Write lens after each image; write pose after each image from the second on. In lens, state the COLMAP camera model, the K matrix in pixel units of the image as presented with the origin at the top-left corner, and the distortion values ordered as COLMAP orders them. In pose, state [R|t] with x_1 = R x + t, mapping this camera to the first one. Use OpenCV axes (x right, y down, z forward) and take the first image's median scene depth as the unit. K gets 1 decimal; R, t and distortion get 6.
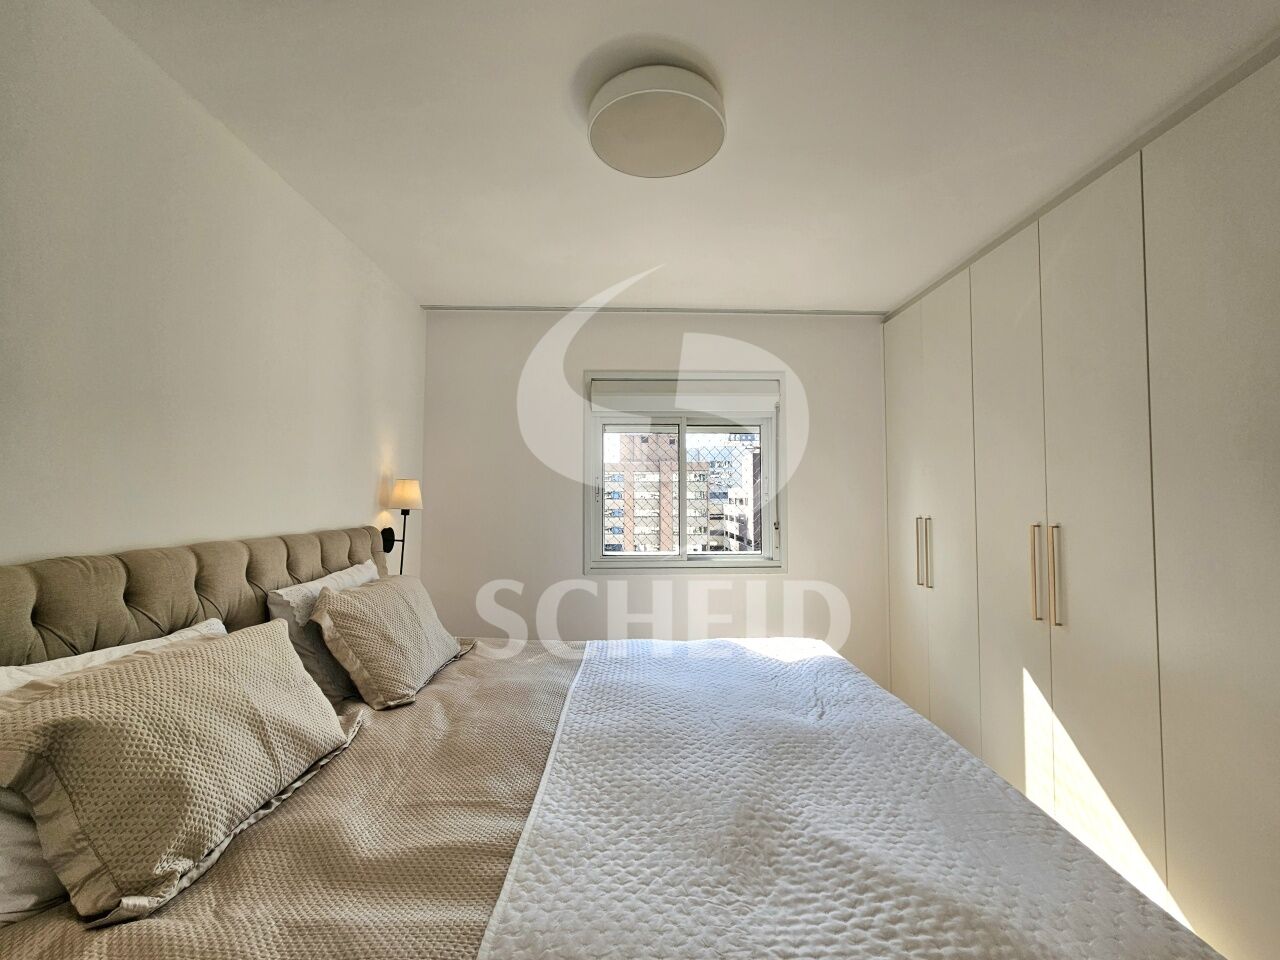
lens RADIAL K [[552.7, 0, 652.4], [0, 552.7, 476.7], [0, 0, 1]] dist [0.001903, 0.000327]
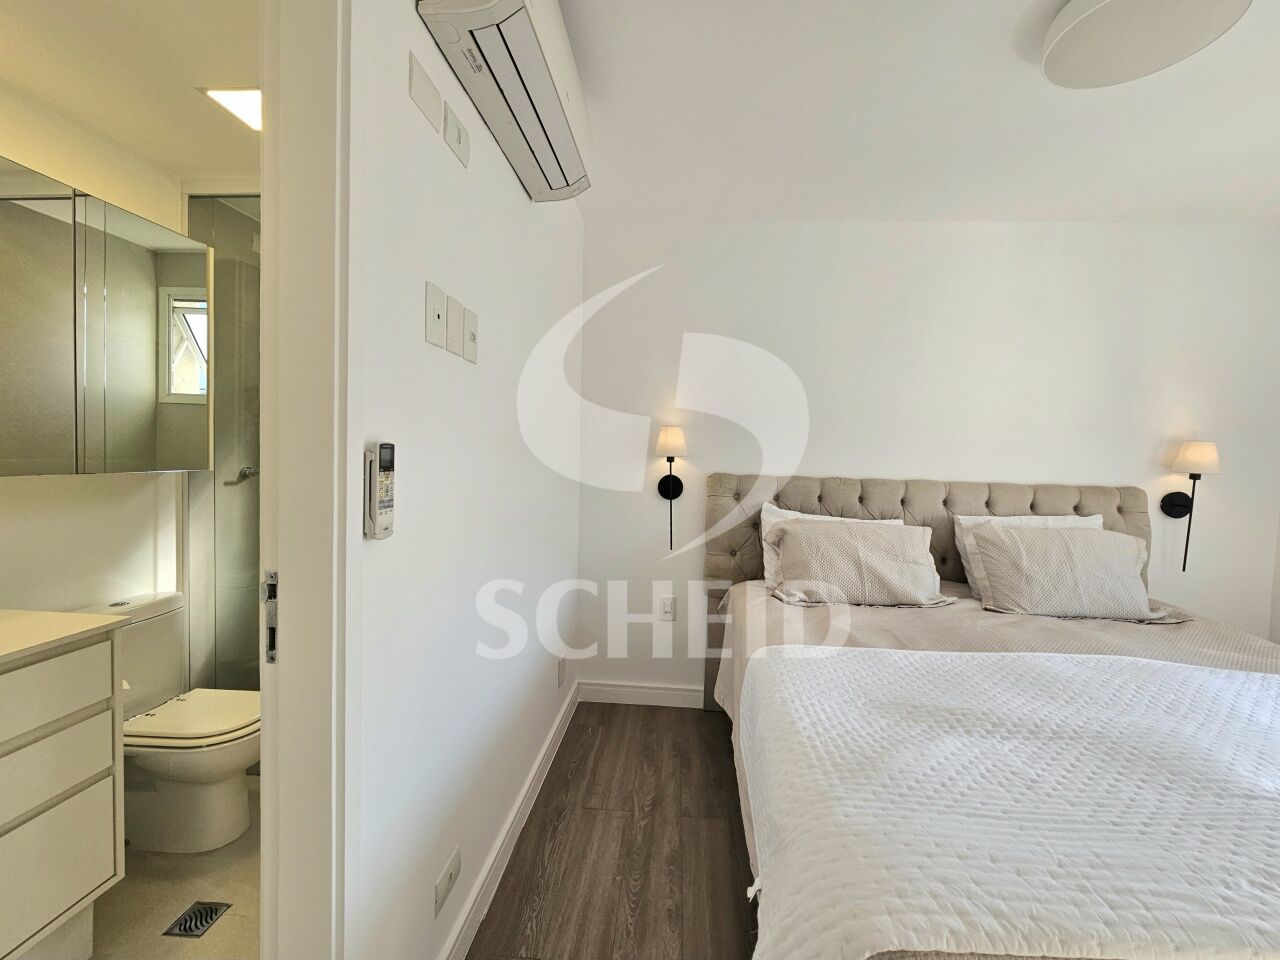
lens RADIAL K [[552.7, 0, 652.4], [0, 552.7, 476.7], [0, 0, 1]] dist [0.001903, 0.000327]
pose [[-0.090703, 0.038693, -0.995126, 1.123374], [0.012161, 0.999213, 0.037743, 0.037066], [0.995804, -0.008679, -0.091103, 0.368141]]
